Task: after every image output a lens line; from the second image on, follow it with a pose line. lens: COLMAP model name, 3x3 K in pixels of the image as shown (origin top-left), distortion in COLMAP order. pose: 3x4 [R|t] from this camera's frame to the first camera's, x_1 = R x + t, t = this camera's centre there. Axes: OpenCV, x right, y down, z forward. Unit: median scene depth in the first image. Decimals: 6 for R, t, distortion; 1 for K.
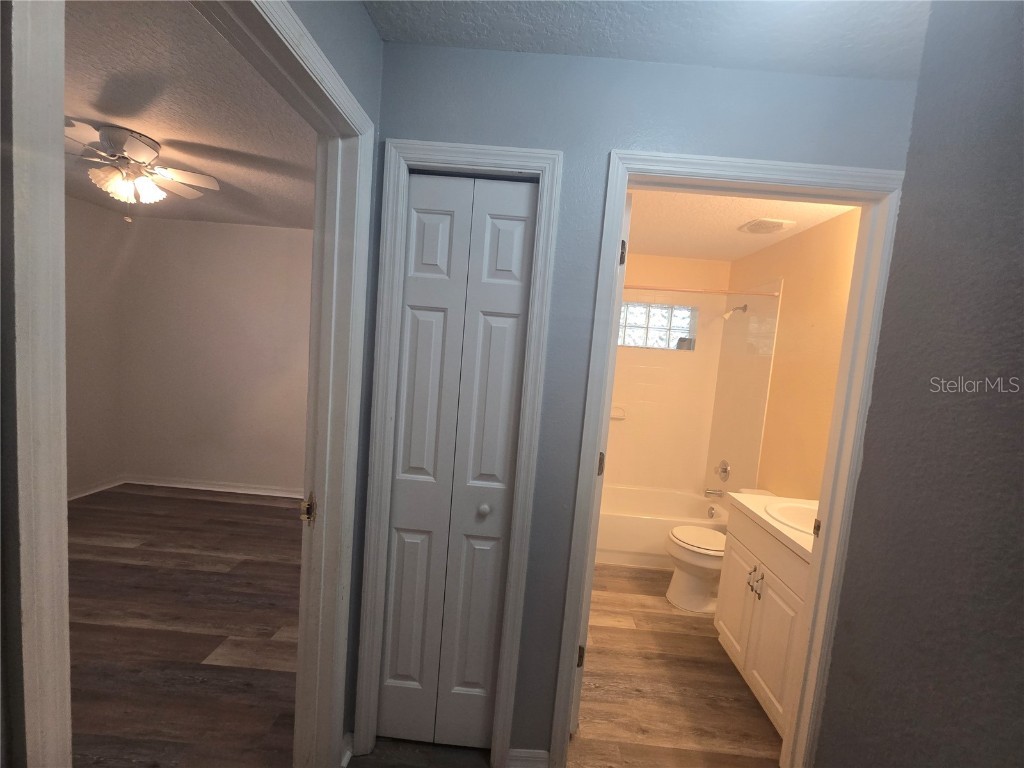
lens RADIAL K [[418.3, 0, 518.0], [0, 418.3, 383.3], [0, 0, 1]] dist [-0.002779, -0.000487]
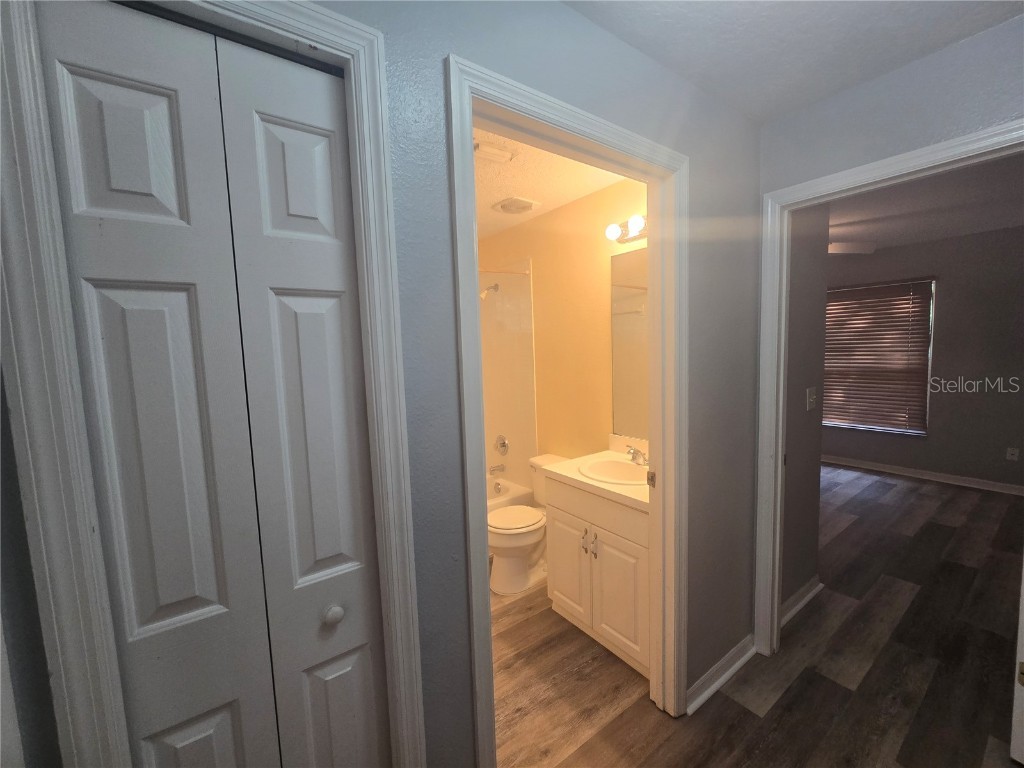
lens RADIAL K [[418.3, 0, 518.0], [0, 418.3, 383.3], [0, 0, 1]] dist [-0.002779, -0.000487]
pose [[0.777086, -0.162170, 0.608143, -0.179575], [0.145339, 0.986357, 0.077311, -0.037174], [-0.612384, 0.028310, 0.790054, 0.327613]]
